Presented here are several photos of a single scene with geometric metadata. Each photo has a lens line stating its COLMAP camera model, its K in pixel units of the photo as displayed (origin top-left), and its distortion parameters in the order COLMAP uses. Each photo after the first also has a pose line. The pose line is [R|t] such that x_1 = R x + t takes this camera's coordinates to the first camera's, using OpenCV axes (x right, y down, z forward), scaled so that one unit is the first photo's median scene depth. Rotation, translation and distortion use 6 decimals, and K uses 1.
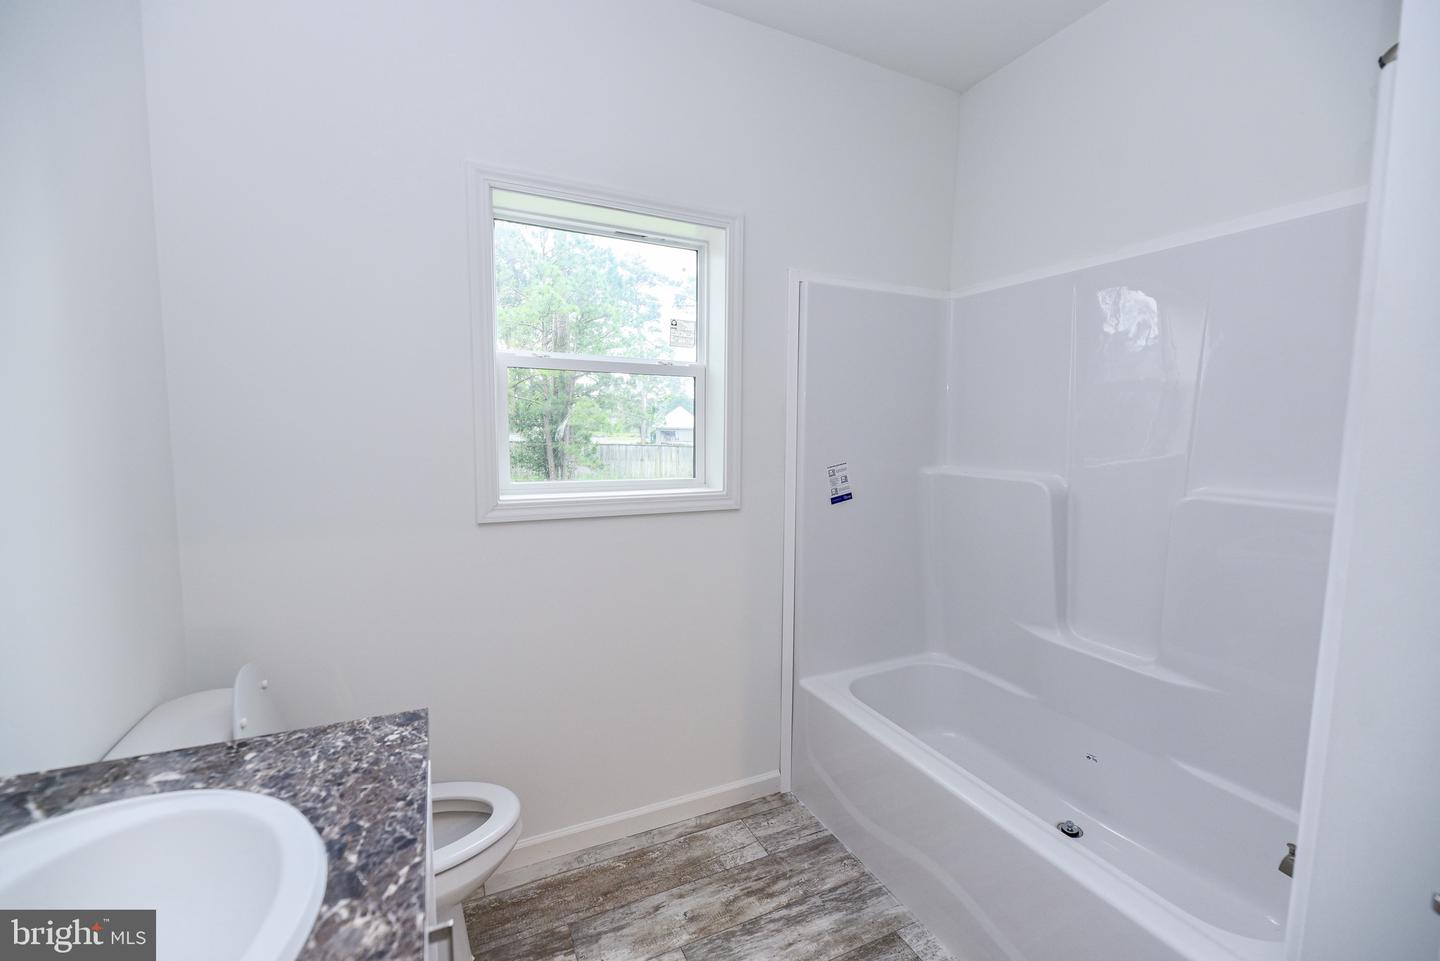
lens RADIAL K [[594.6, 0, 723.7], [0, 594.6, 485.8], [0, 0, 1]] dist [0.003653, -0.005813]
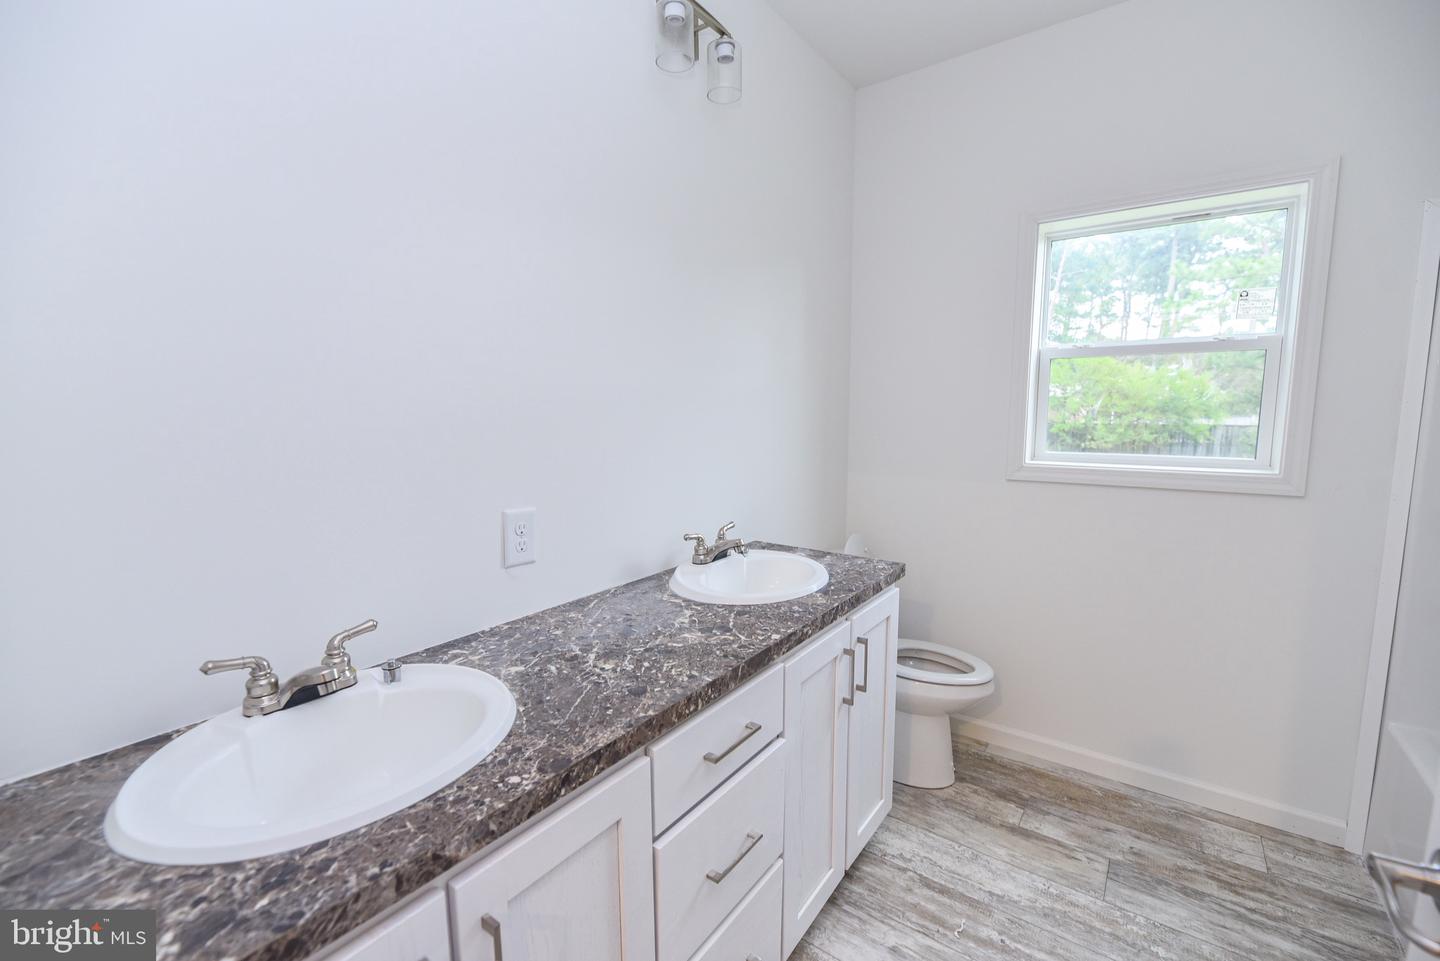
lens RADIAL K [[611.0, 0, 720.0], [0, 611.0, 480.5], [0, 0, 1]] dist [-0.010463, 0.000036]
pose [[0.470858, 0.091593, -0.877442, 0.468401], [-0.074129, 0.995186, 0.064104, 0.025383], [0.879089, 0.034860, 0.475381, -0.214655]]
